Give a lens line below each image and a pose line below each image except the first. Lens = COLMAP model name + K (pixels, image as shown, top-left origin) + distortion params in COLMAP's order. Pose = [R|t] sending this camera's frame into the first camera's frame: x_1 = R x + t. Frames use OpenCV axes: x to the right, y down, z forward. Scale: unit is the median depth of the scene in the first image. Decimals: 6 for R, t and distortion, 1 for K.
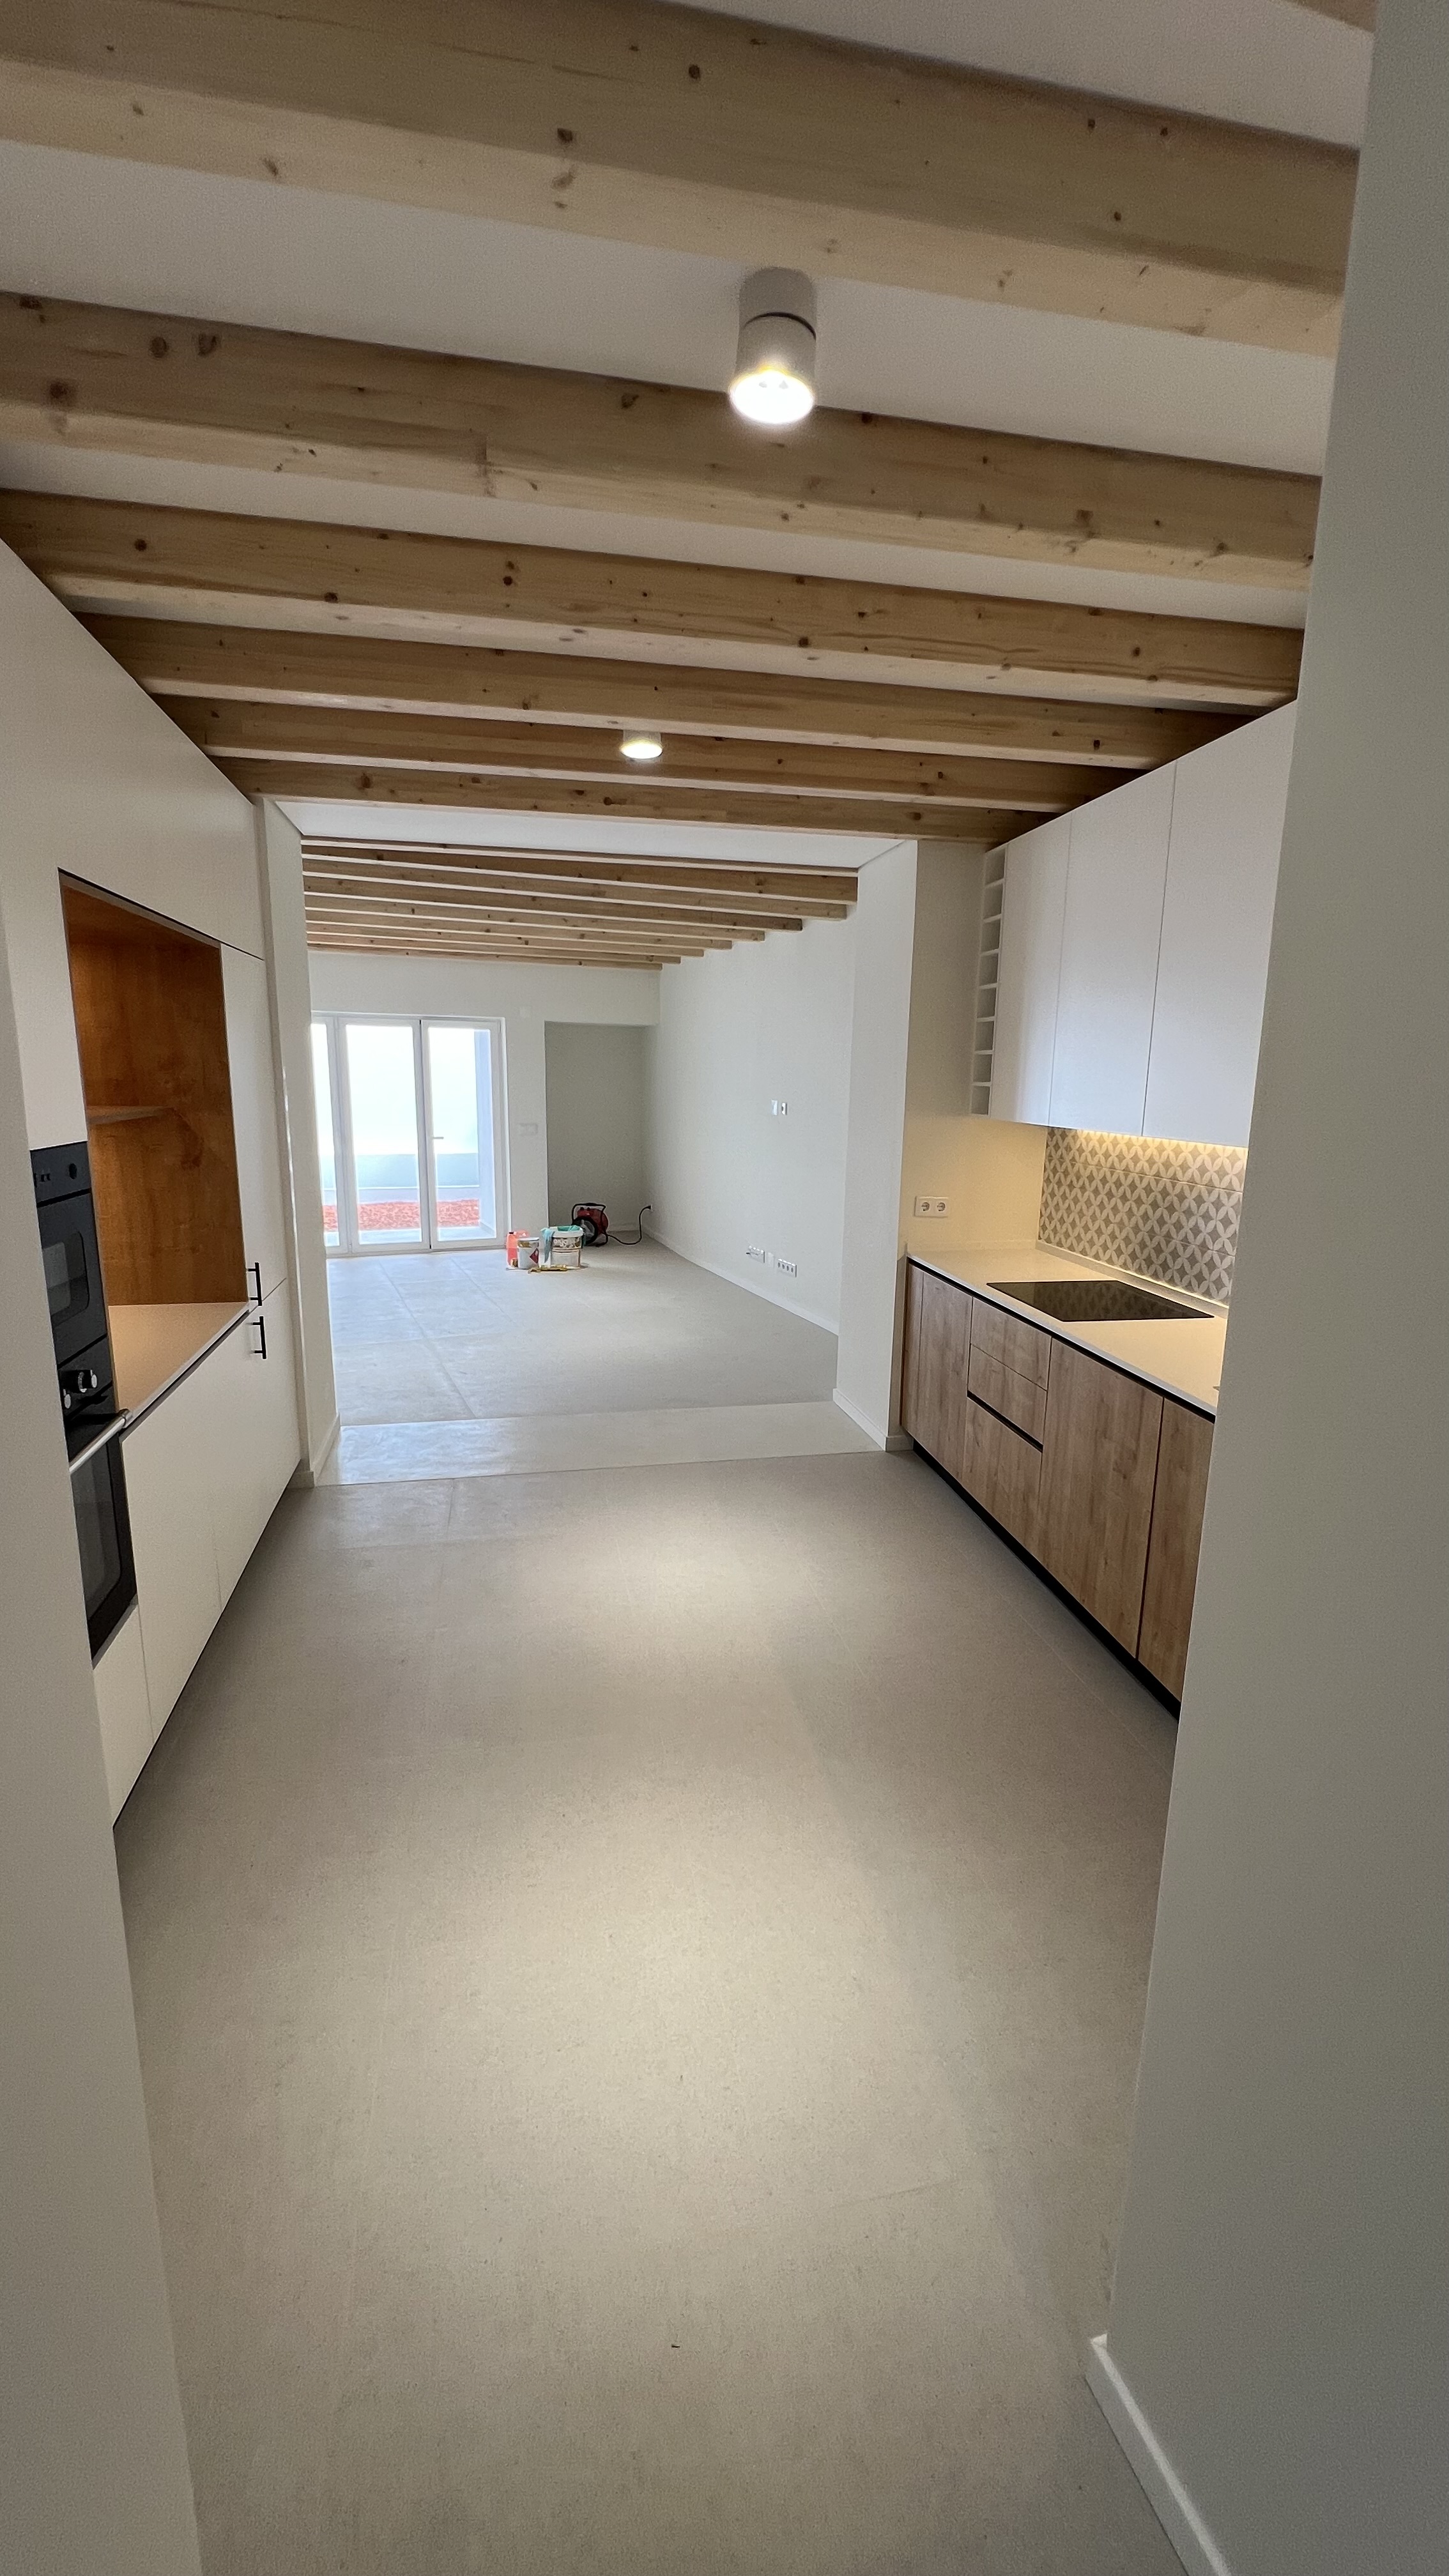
lens RADIAL K [[1034.9, 0, 713.6], [0, 1034.9, 1284.9], [0, 0, 1]] dist [0.000046, 0.000197]
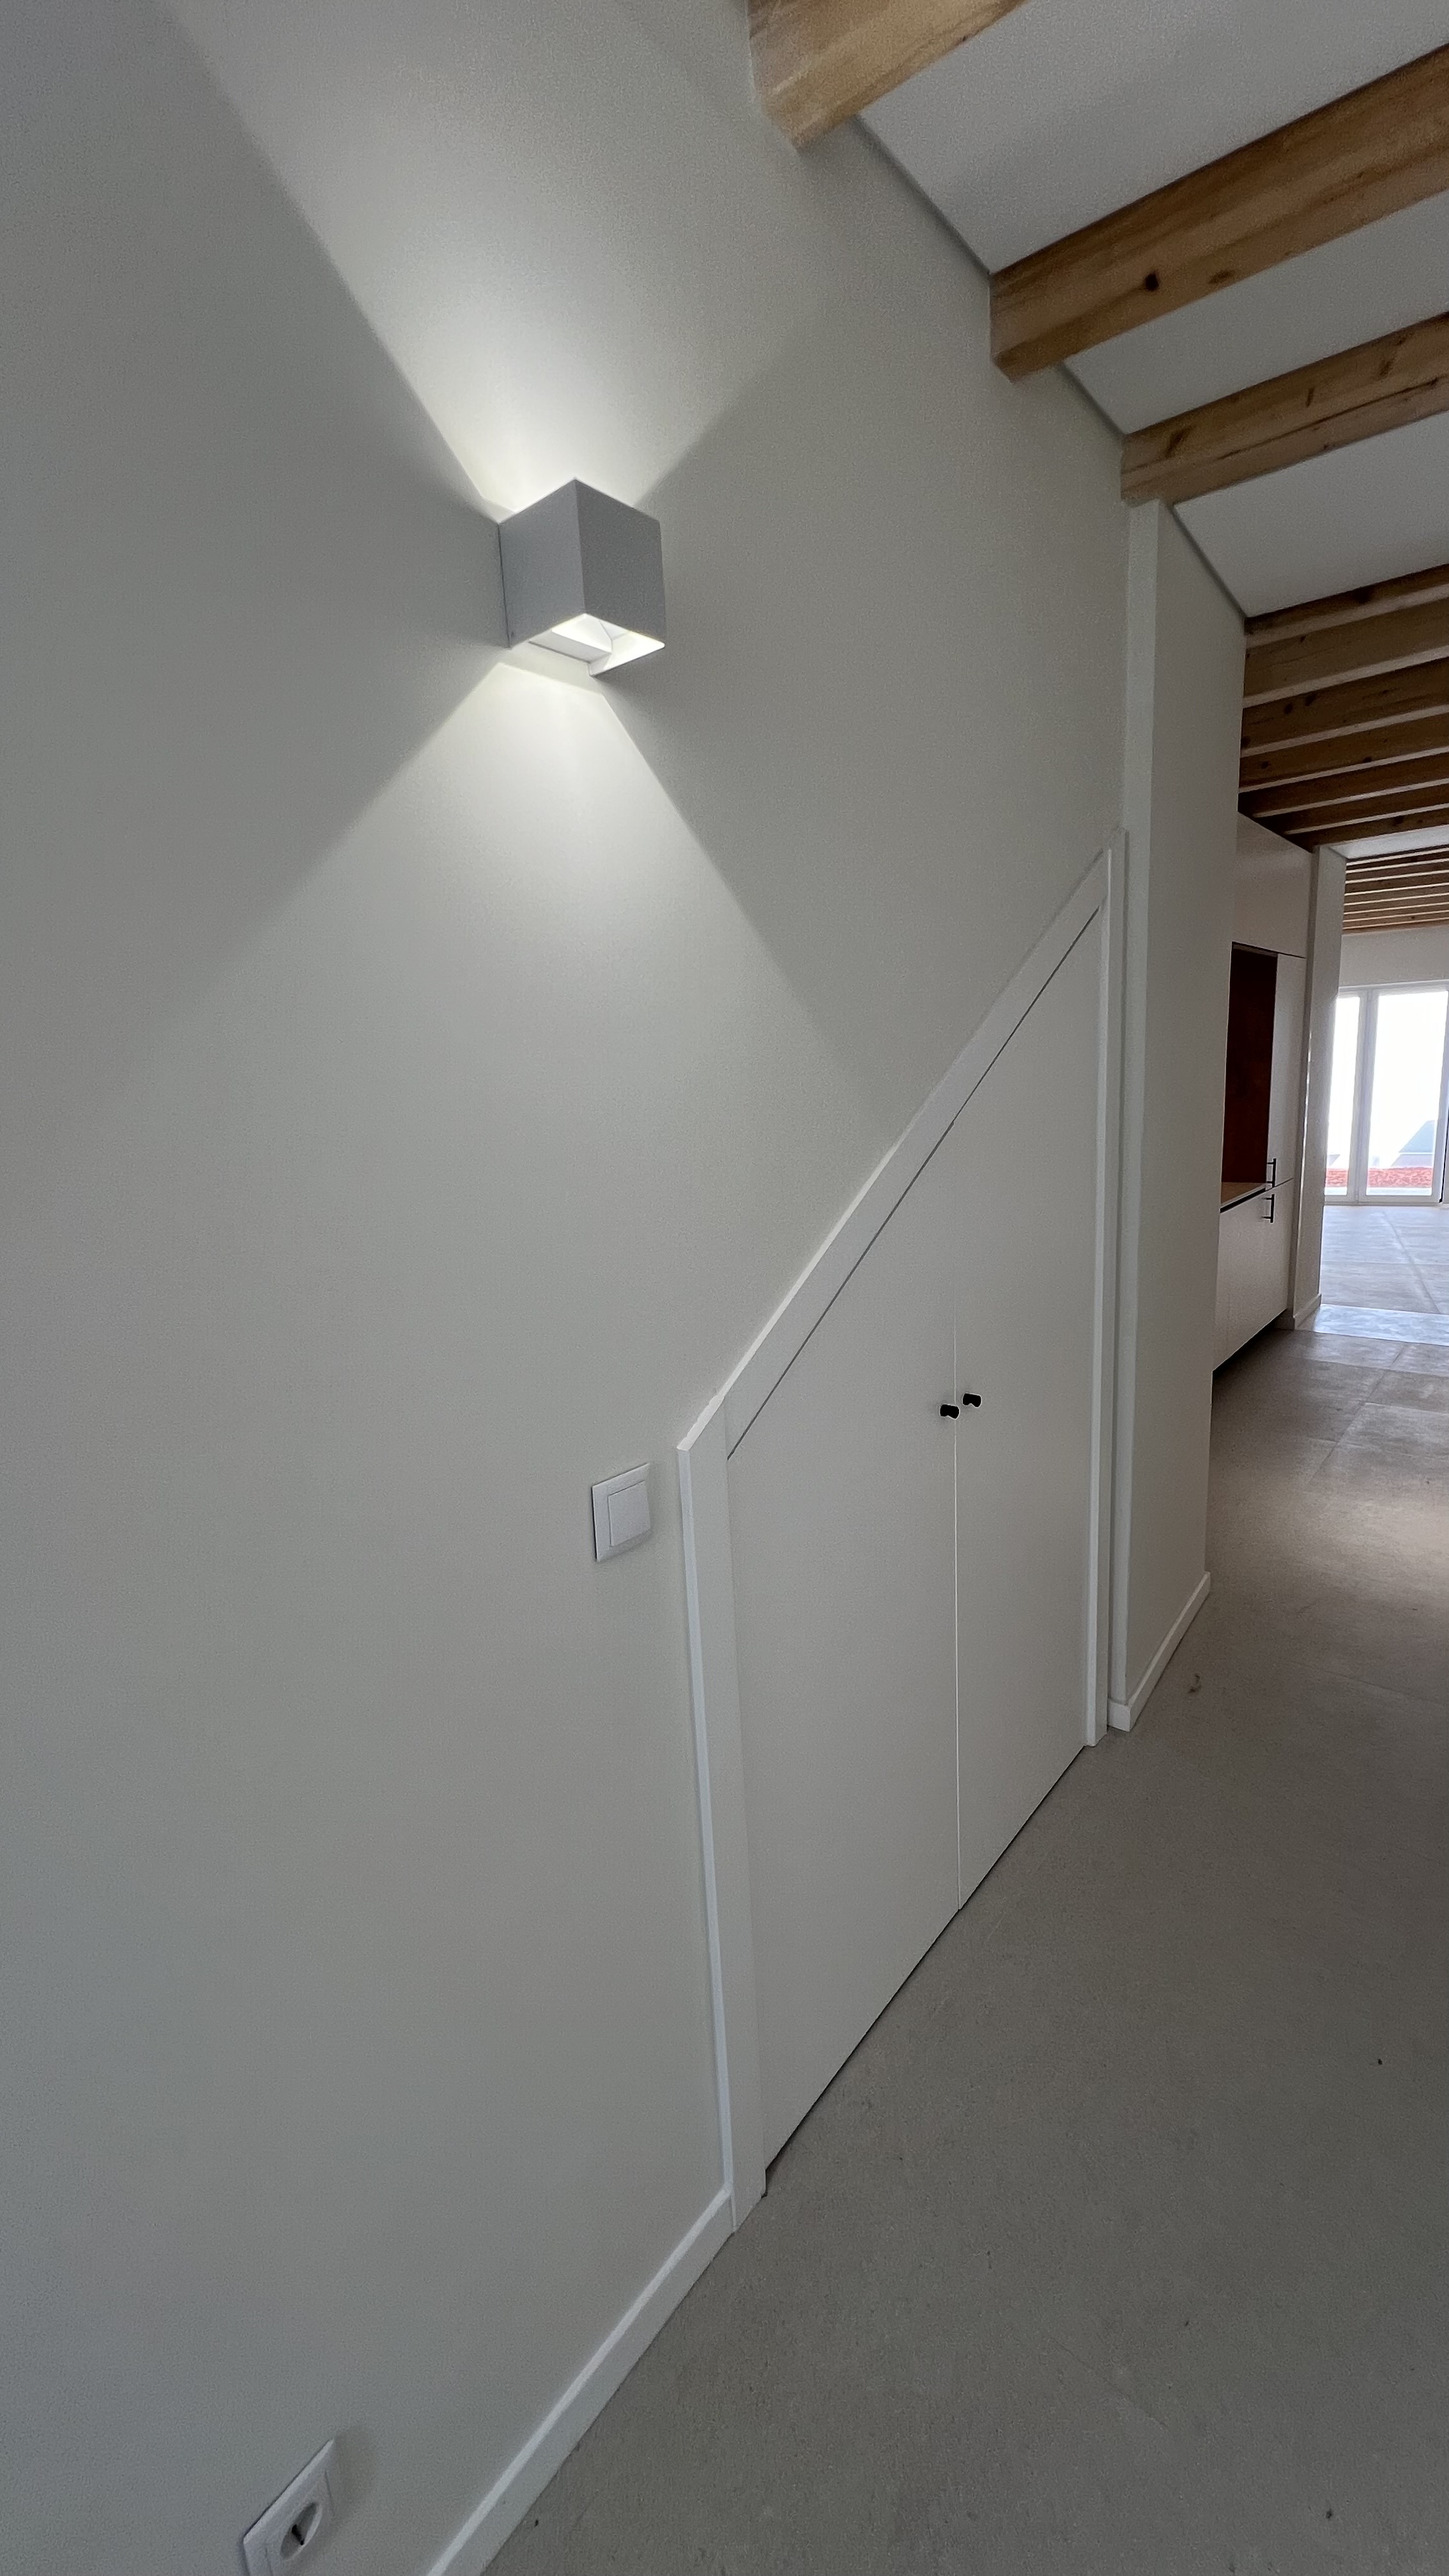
lens RADIAL K [[1087.6, 0, 724.5], [0, 1087.6, 1288.0], [0, 0, 1]] dist [-0.002089, -0.000276]
pose [[0.636859, 0.107787, -0.763409, 0.268570], [-0.102204, 0.993243, 0.054976, 0.151387], [0.764176, 0.043011, 0.643572, -0.604253]]
